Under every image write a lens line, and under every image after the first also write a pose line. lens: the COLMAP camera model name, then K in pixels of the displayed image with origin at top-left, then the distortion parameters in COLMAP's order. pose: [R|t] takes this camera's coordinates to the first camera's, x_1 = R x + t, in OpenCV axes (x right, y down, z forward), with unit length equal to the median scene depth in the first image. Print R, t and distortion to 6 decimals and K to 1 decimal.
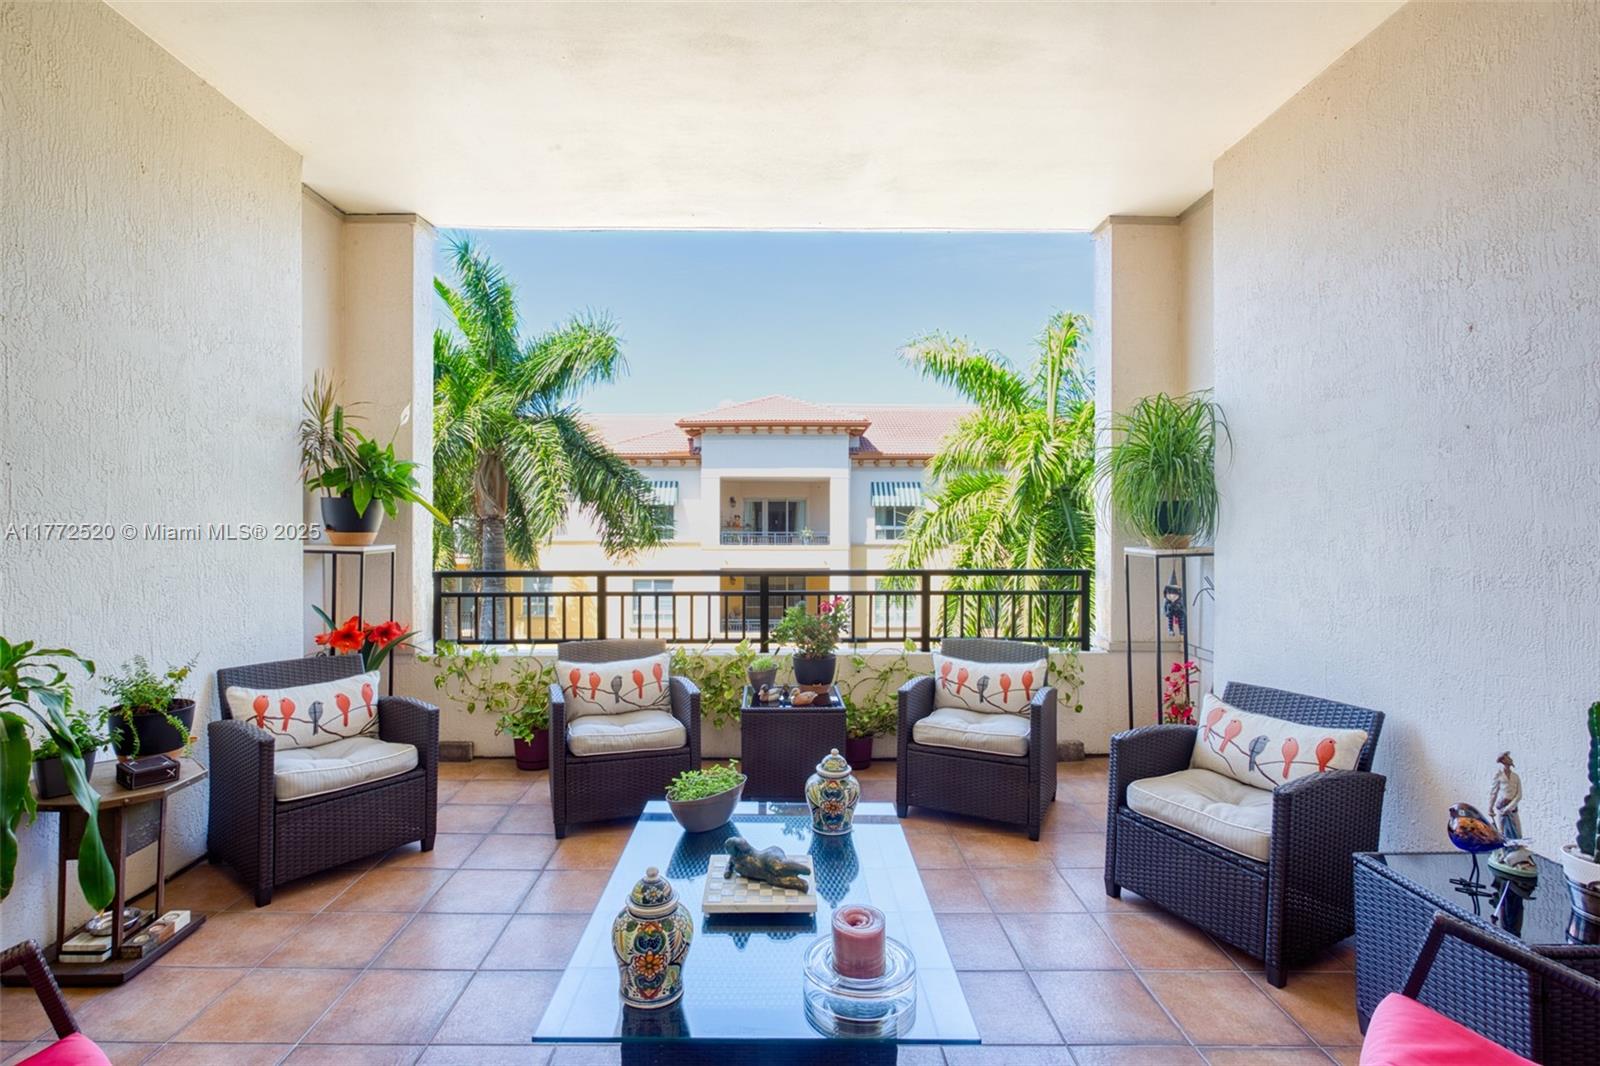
lens RADIAL K [[781.2, 0, 804.7], [0, 781.2, 520.3], [0, 0, 1]] dist [0.013098, 0.006514]
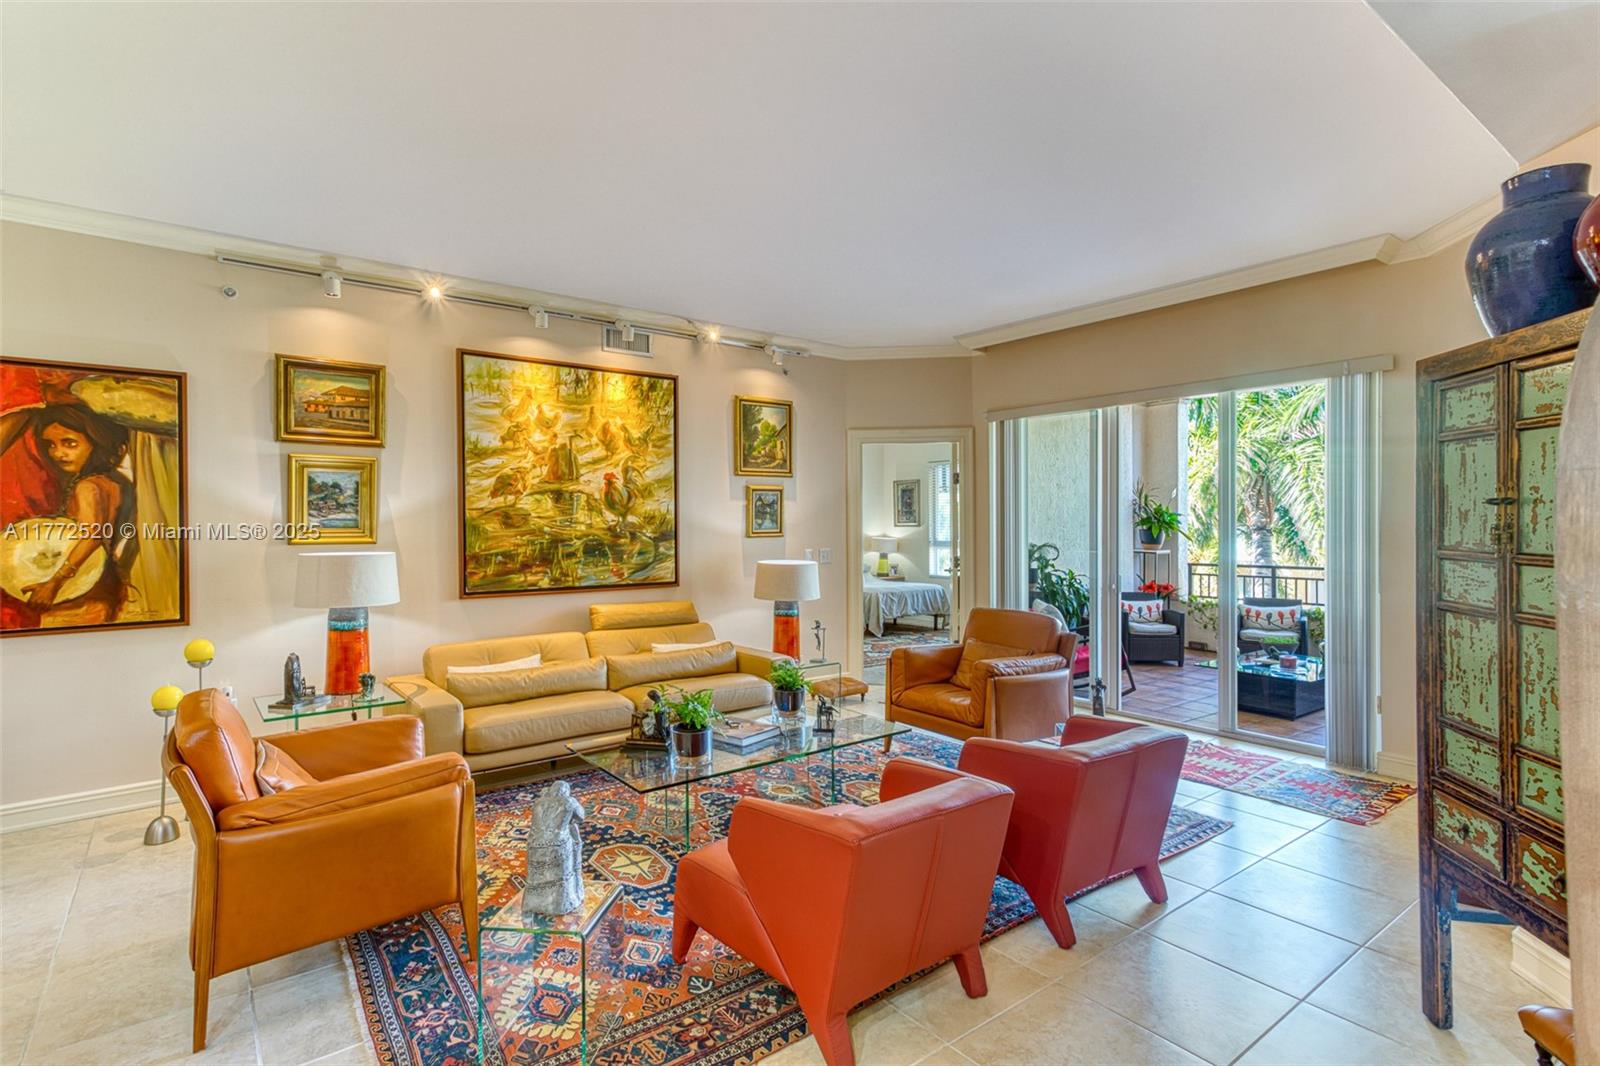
lens RADIAL K [[781.2, 0, 799.0], [0, 781.2, 538.1], [0, 0, 1]] dist [0.013098, 0.006514]
pose [[0.587684, 0.004821, -0.809076, 0.731241], [0.010583, 0.999851, 0.013645, -0.048560], [0.809022, -0.016582, 0.587545, -1.287017]]
